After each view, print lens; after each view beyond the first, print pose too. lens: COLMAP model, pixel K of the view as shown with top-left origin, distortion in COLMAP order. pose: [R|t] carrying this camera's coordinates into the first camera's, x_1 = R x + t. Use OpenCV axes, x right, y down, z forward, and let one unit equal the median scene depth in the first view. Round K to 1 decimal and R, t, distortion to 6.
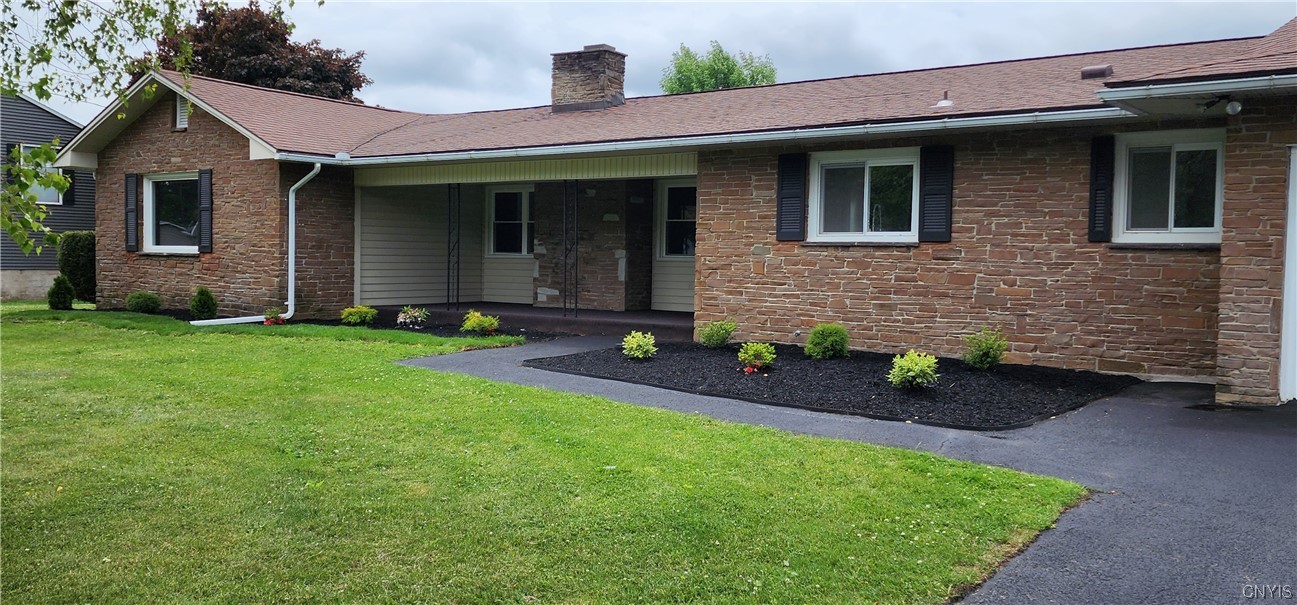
lens RADIAL K [[1090.3, 0, 648.5], [0, 1090.3, 302.5], [0, 0, 1]] dist [0.159039, -0.252868]
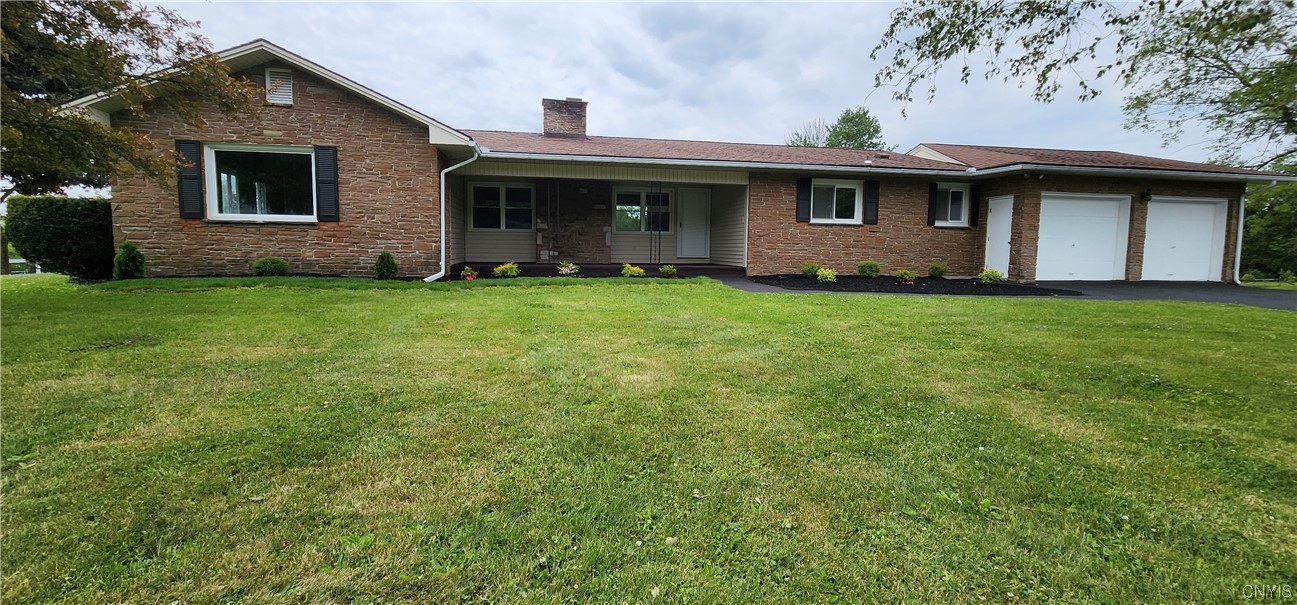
lens RADIAL K [[533.0, 0, 642.7], [0, 533.0, 293.1], [0, 0, 1]] dist [0.002109, -0.000145]
pose [[0.686313, -0.066168, 0.724290, -0.753023], [0.027983, 0.997518, 0.064614, 0.001987], [-0.726768, -0.024078, 0.686461, 0.521619]]
